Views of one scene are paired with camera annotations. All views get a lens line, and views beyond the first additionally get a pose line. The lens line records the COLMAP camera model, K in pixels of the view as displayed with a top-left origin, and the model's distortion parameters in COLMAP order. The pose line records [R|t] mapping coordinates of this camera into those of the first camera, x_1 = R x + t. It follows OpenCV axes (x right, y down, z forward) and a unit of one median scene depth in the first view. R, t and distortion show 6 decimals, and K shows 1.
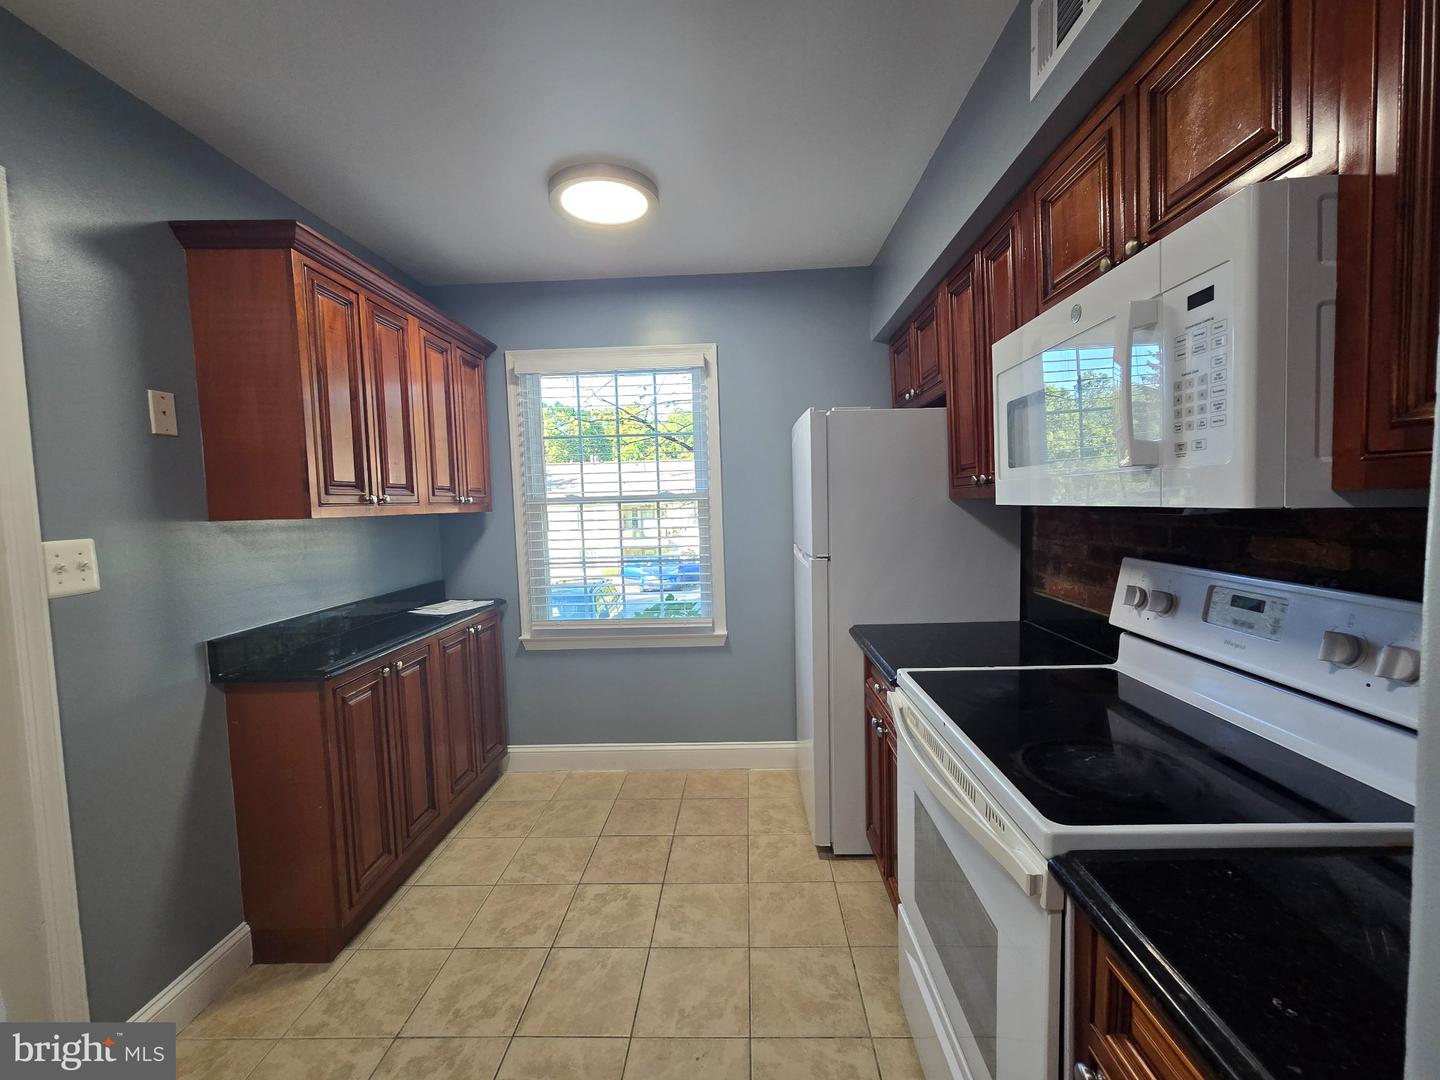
lens RADIAL K [[589.1, 0, 728.7], [0, 589.1, 537.2], [0, 0, 1]] dist [-0.000275, -0.000011]
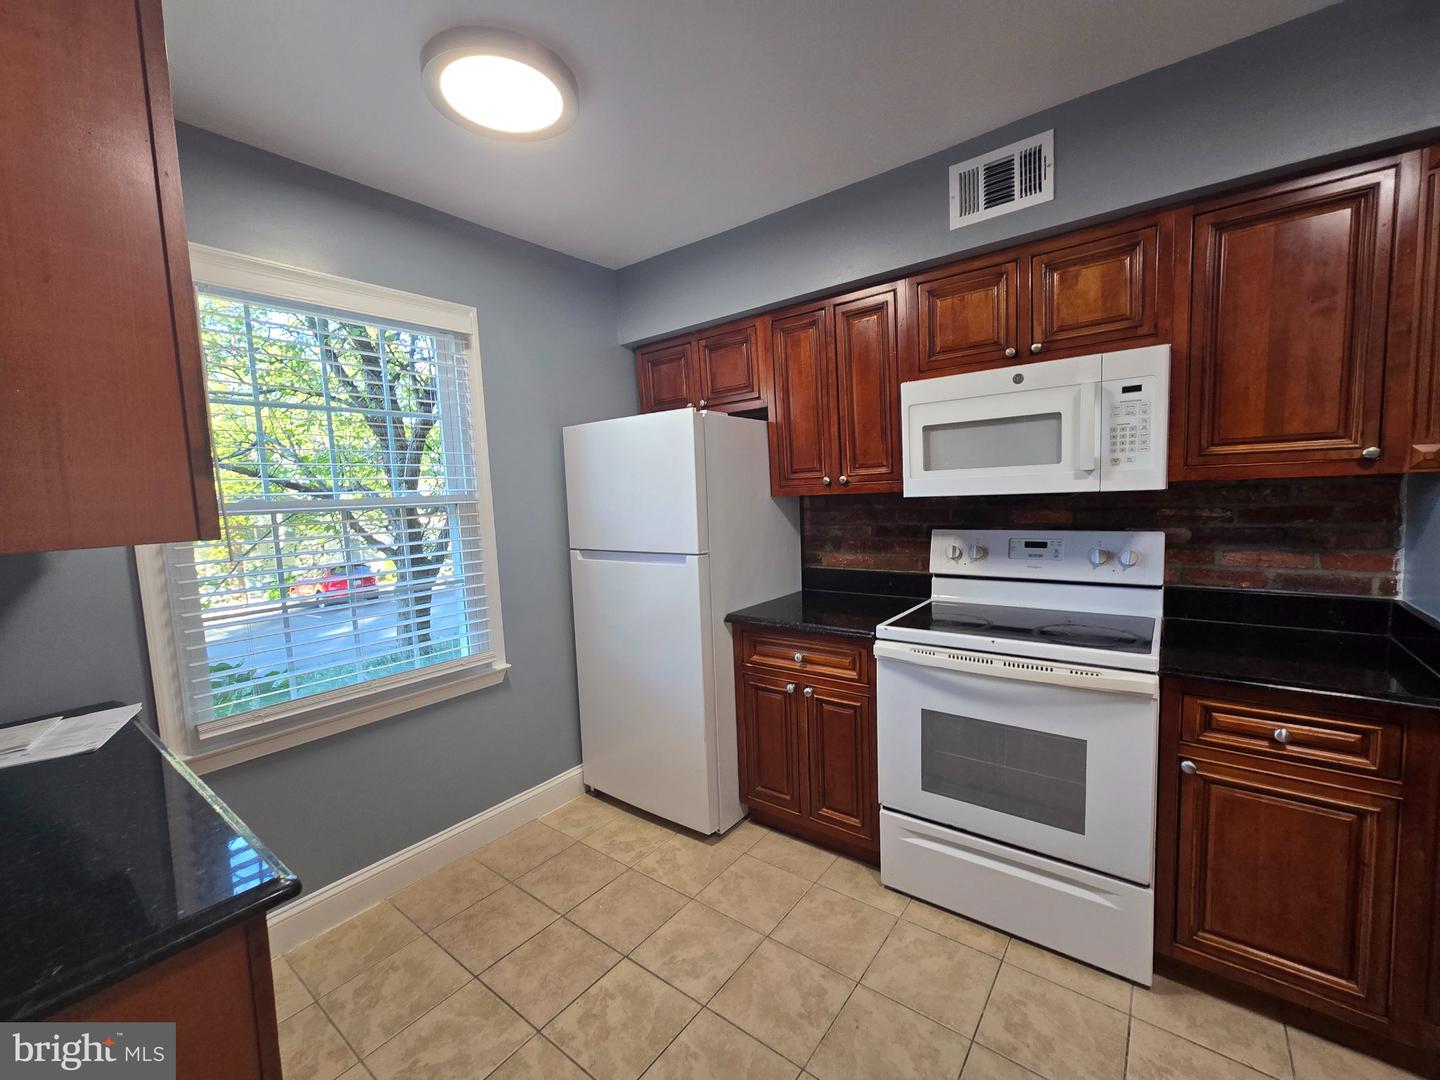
lens RADIAL K [[589.1, 0, 728.8], [0, 589.1, 540.1], [0, 0, 1]] dist [-0.000275, -0.000011]
pose [[0.586410, -0.061055, 0.807710, -0.678051], [0.074016, 0.997022, 0.021629, -0.009367], [-0.806625, 0.047100, 0.589183, 0.367679]]
